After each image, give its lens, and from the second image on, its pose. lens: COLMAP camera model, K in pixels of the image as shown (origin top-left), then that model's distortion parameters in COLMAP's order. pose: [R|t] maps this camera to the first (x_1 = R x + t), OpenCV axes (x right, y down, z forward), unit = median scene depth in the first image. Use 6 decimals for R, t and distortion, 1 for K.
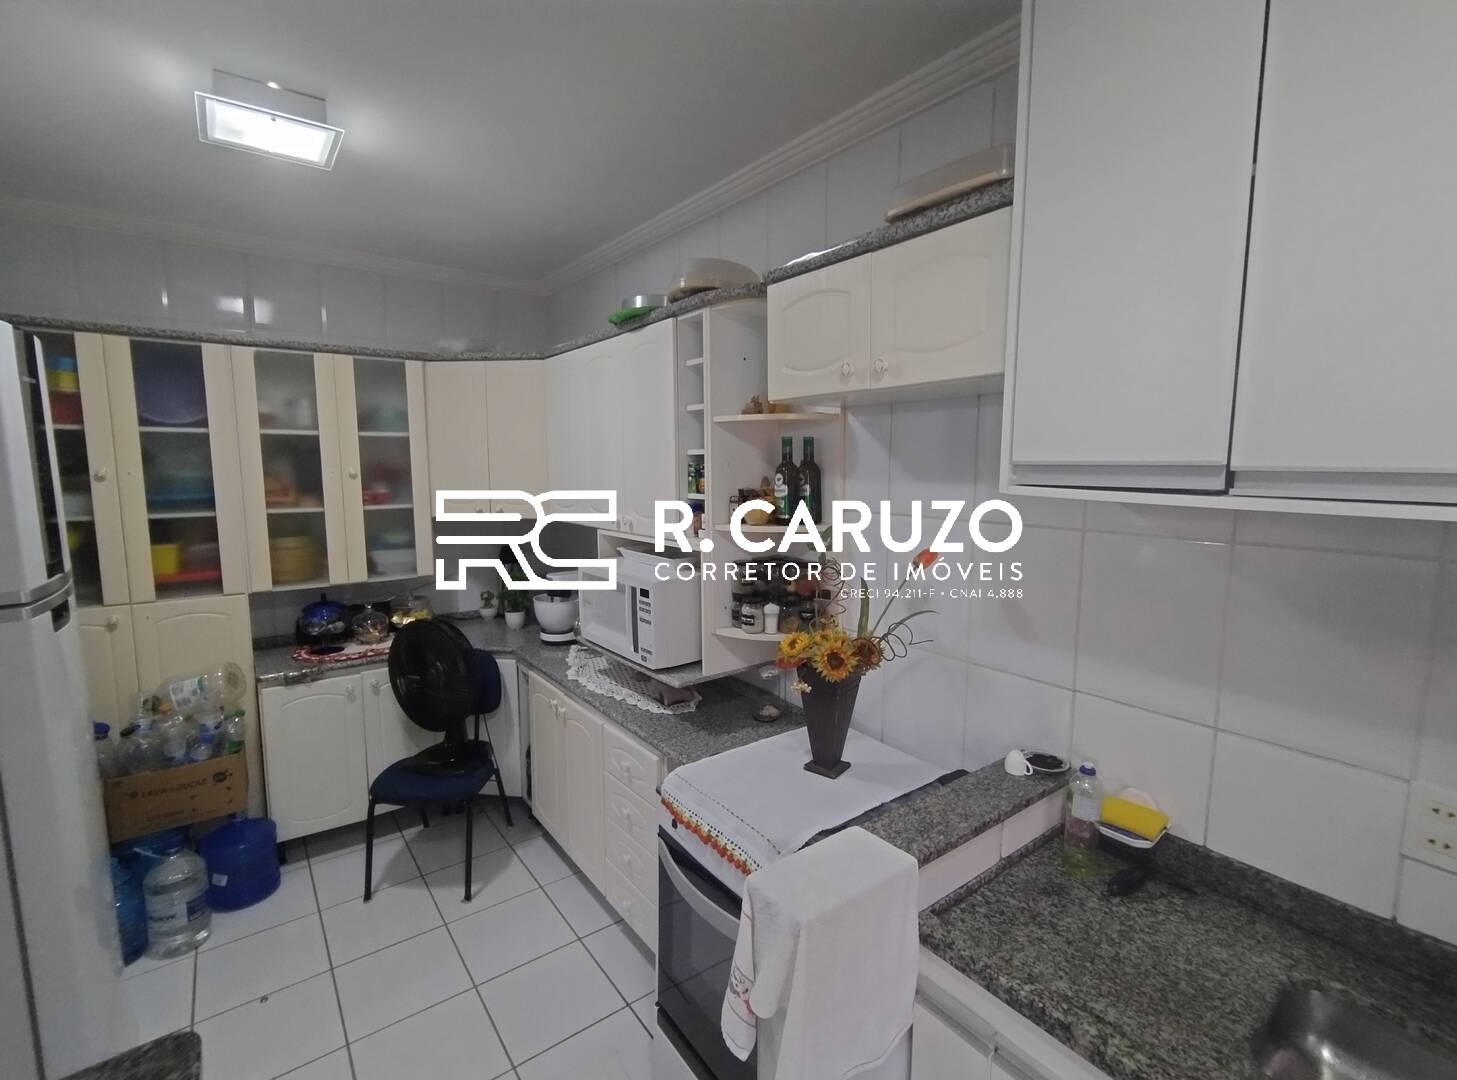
lens RADIAL K [[668.4, 0, 728.5], [0, 668.4, 540.0], [0, 0, 1]] dist [0.000156, 0.001347]
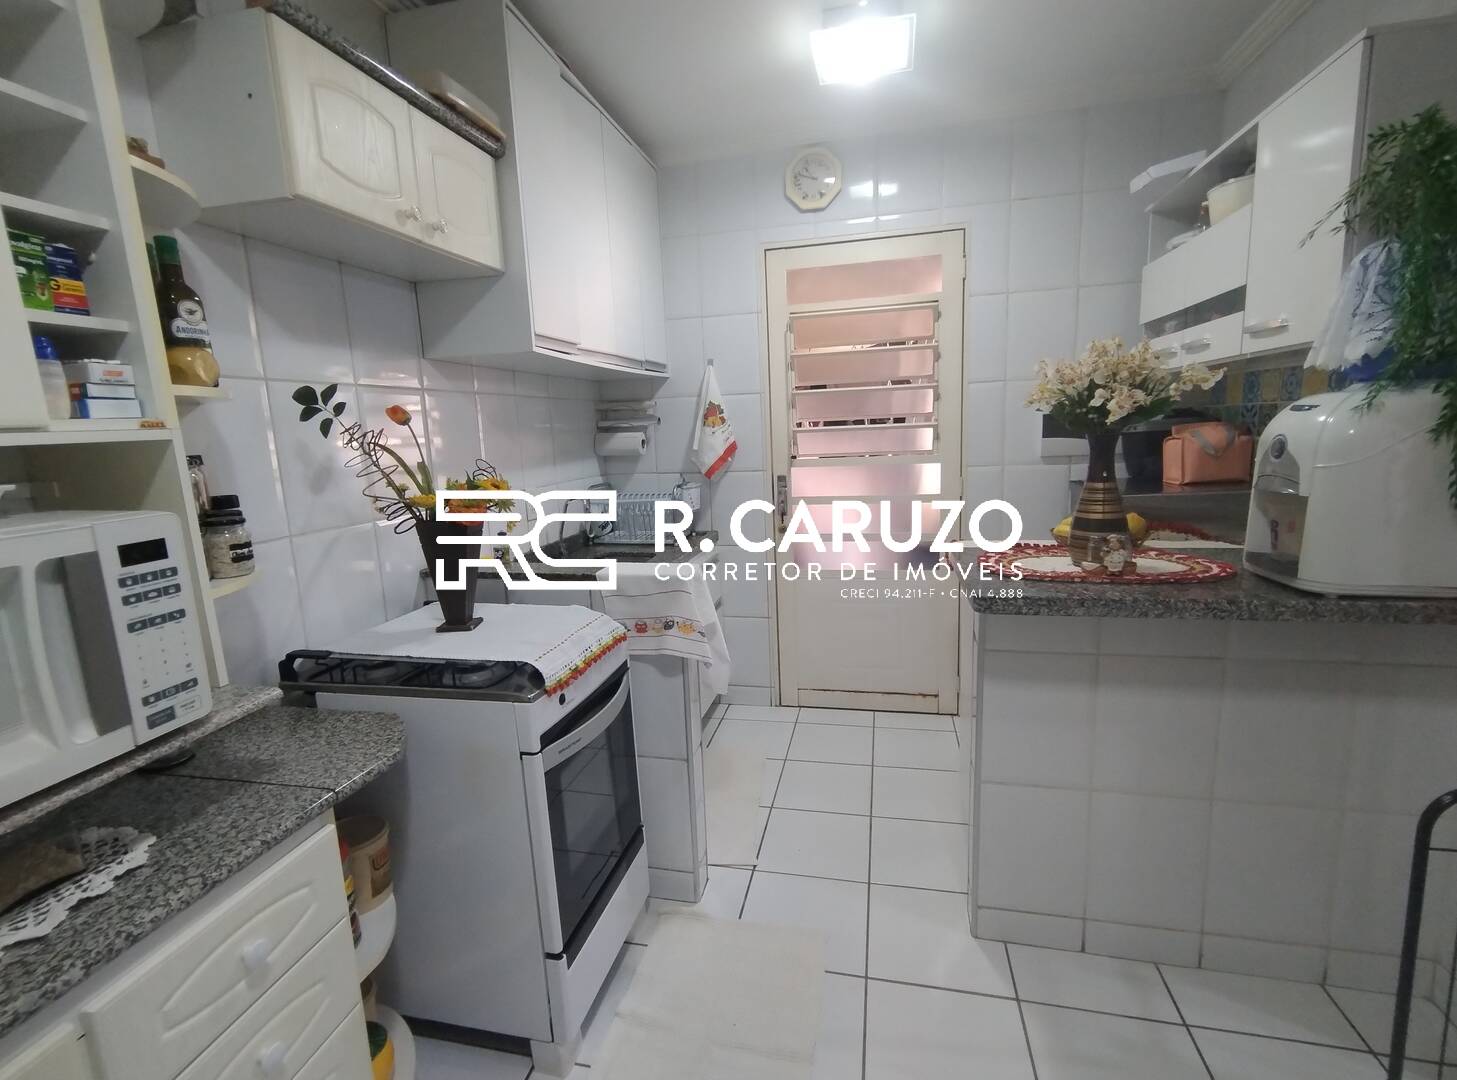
lens RADIAL K [[668.4, 0, 728.5], [0, 668.4, 540.0], [0, 0, 1]] dist [0.000156, 0.001347]
pose [[-0.643847, -0.103601, 0.758108, -0.623513], [0.132227, 0.960820, 0.243601, 0.020007], [-0.753642, 0.257085, -0.604922, 0.927419]]
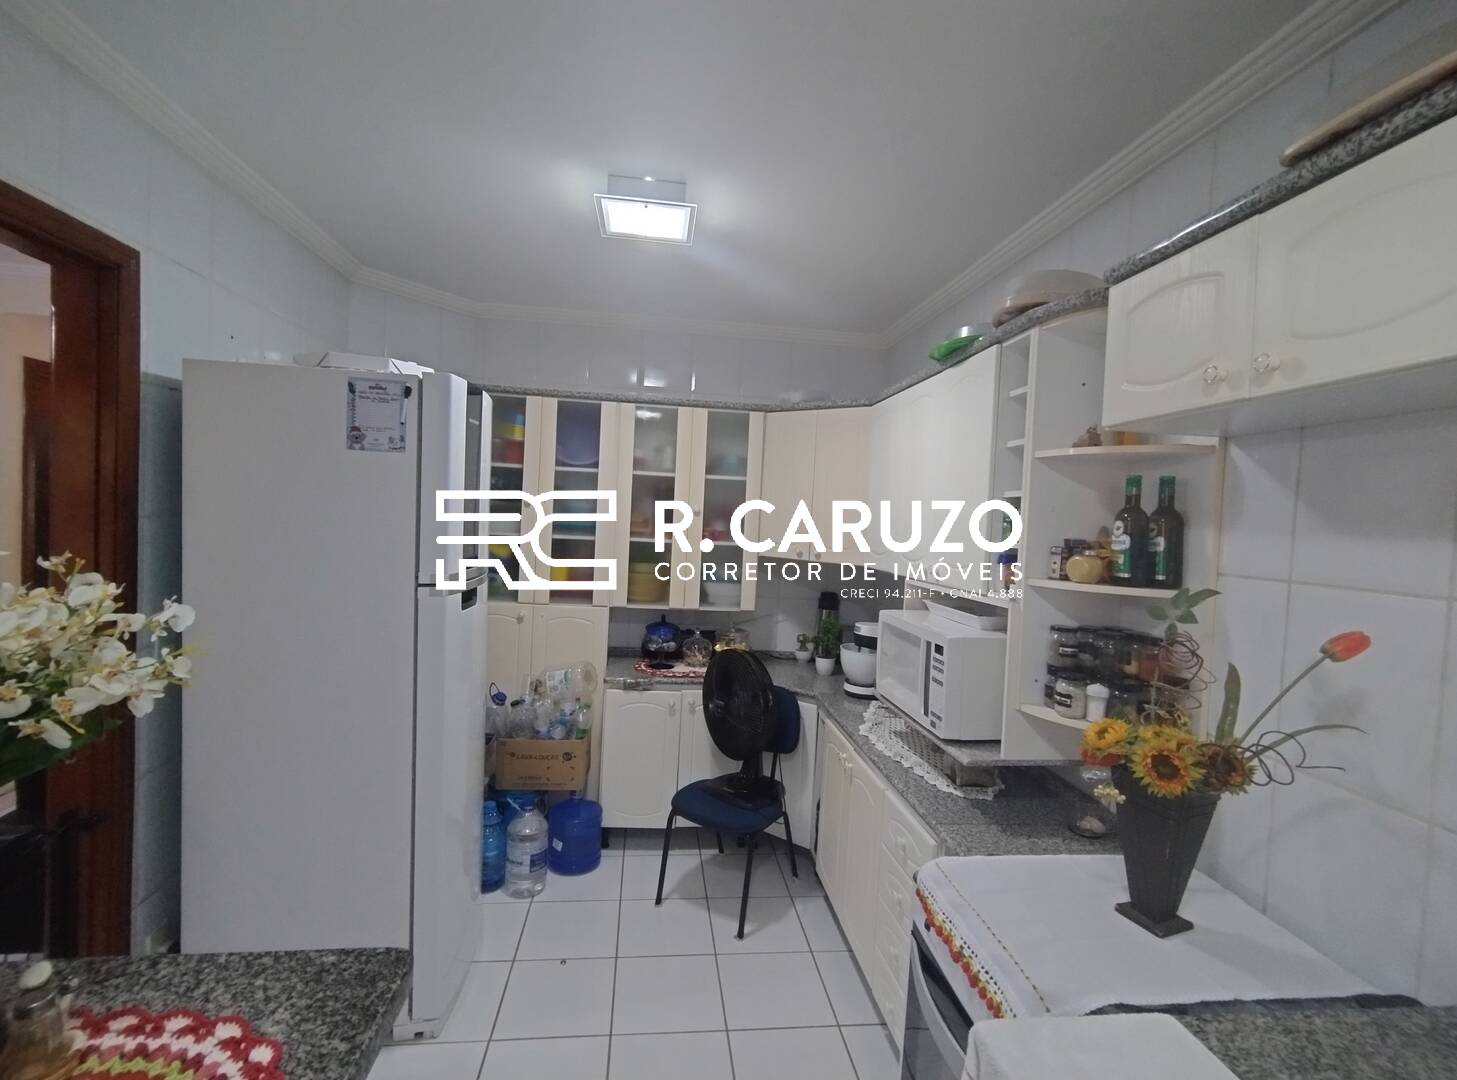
lens RADIAL K [[668.4, 0, 728.5], [0, 668.4, 540.0], [0, 0, 1]] dist [0.000156, 0.001347]
pose [[0.865011, 0.059821, -0.498174, 0.062687], [-0.107170, 0.991983, -0.066967, 0.023366], [0.490174, 0.111316, 0.864487, 0.076043]]
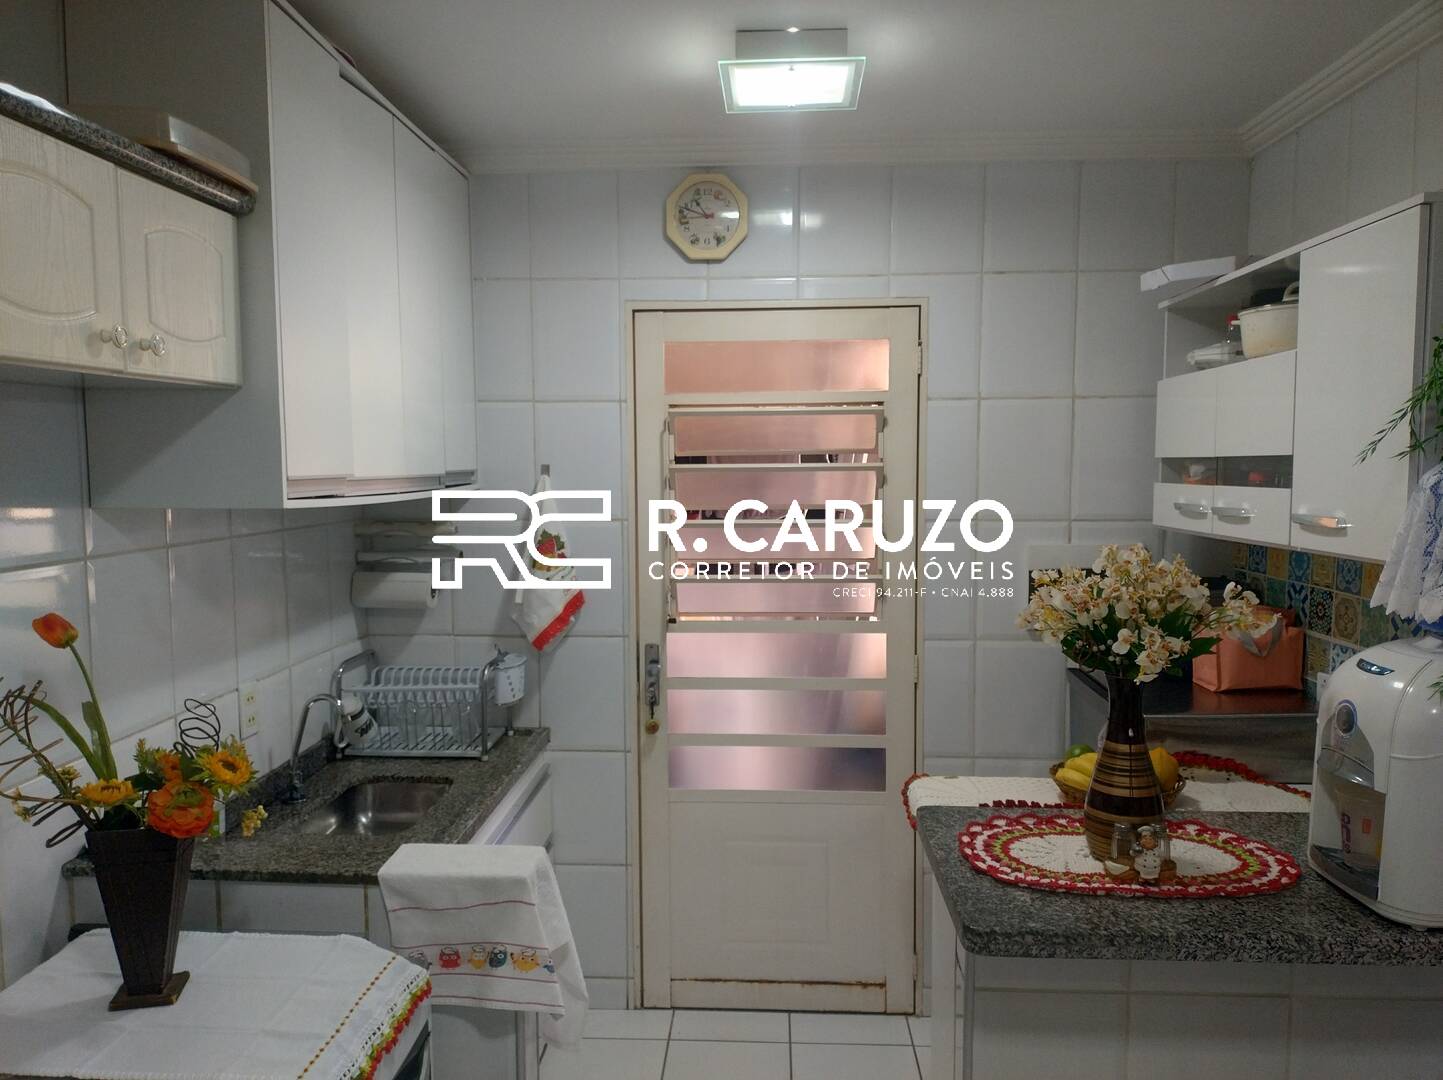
lens RADIAL K [[1070.9, 0, 712.5], [0, 1070.9, 545.6], [0, 0, 1]] dist [0.004046, -0.004831]
pose [[-0.764669, -0.055072, 0.642066, -0.607557], [0.080456, 0.980387, 0.179909, -0.134471], [-0.639381, 0.189229, -0.745241, 0.963300]]
